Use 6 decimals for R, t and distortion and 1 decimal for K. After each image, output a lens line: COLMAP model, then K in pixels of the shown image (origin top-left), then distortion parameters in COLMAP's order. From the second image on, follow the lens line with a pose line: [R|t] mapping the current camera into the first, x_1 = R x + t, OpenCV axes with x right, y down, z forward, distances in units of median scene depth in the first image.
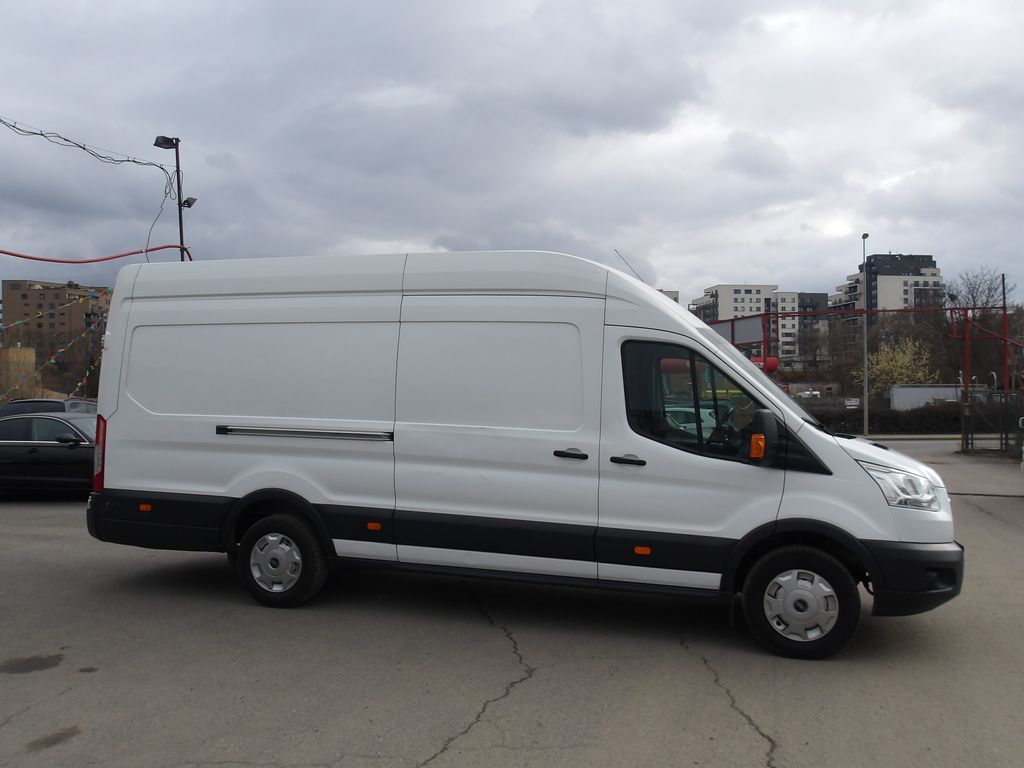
lens RADIAL K [[863.3, 0, 512.0], [0, 863.3, 384.0], [0, 0, 1]] dist [-0.007084, -0.006265]
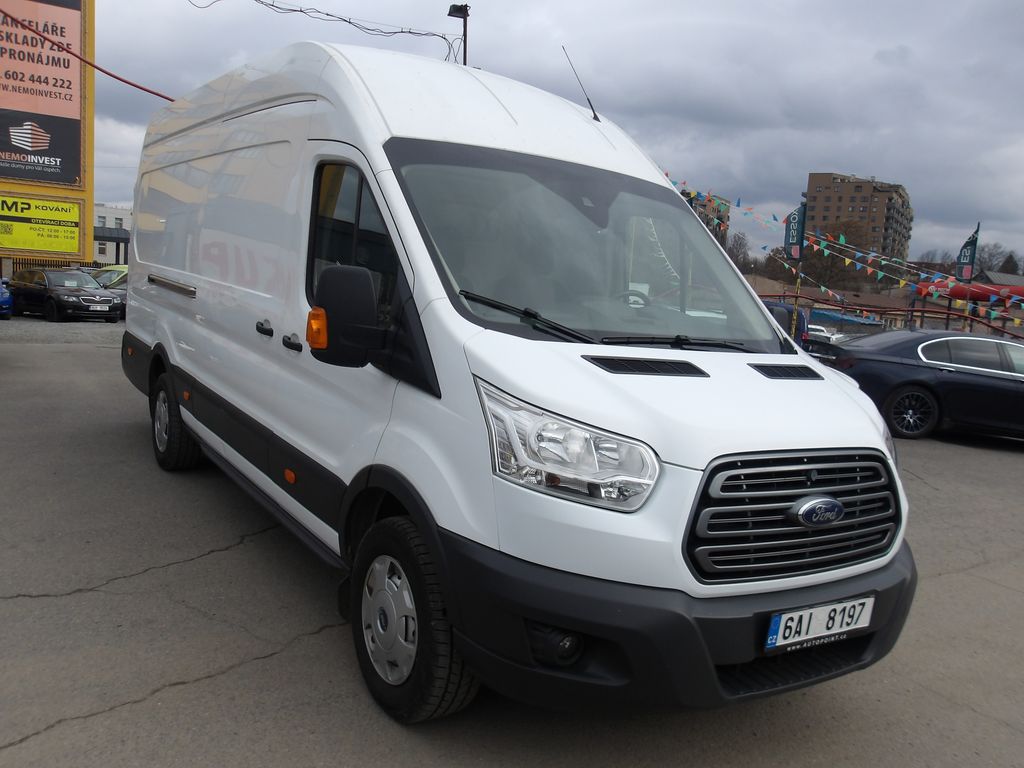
lens RADIAL K [[865.6, 0, 512.0], [0, 865.6, 384.0], [0, 0, 1]] dist [-0.001821, -0.000566]
pose [[0.770709, 0.127359, -0.624329, 0.670861], [-0.063140, 0.990263, 0.124063, 0.025854], [0.634051, -0.056196, 0.771247, 0.569521]]
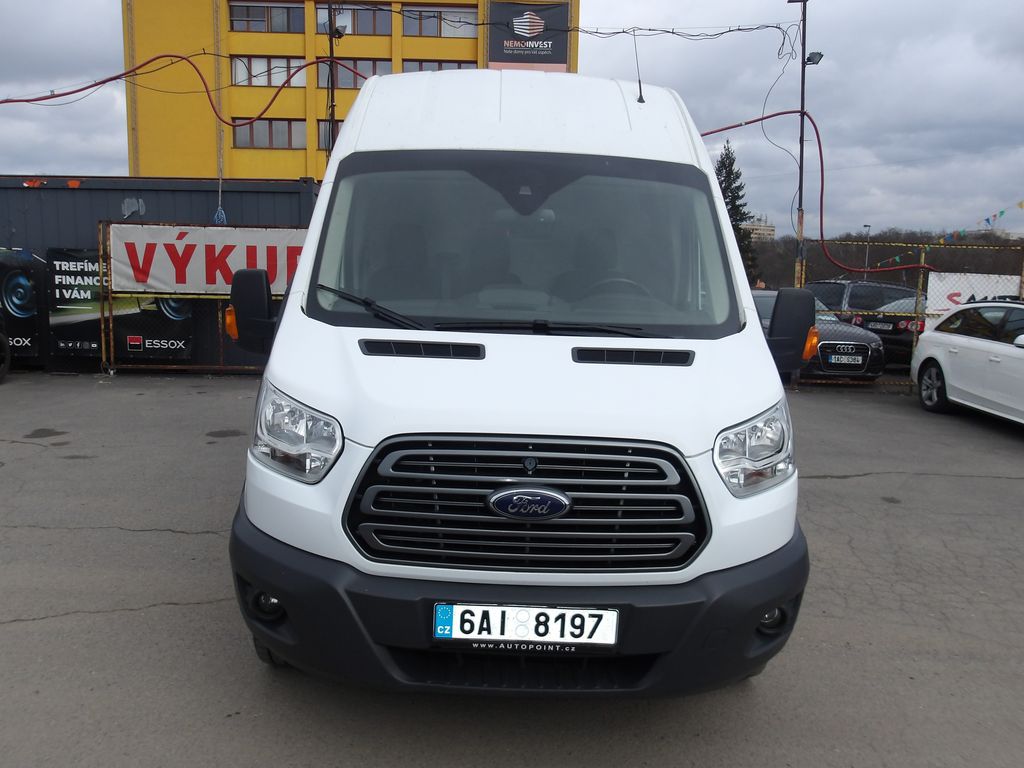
lens RADIAL K [[842.5, 0, 512.0], [0, 842.5, 384.0], [0, 0, 1]] dist [0.039687, -0.008959]
pose [[0.311365, 0.124240, -0.942134, 0.898166], [-0.002261, 0.991511, 0.130004, 0.028918], [0.950288, -0.038348, 0.309003, 0.896053]]
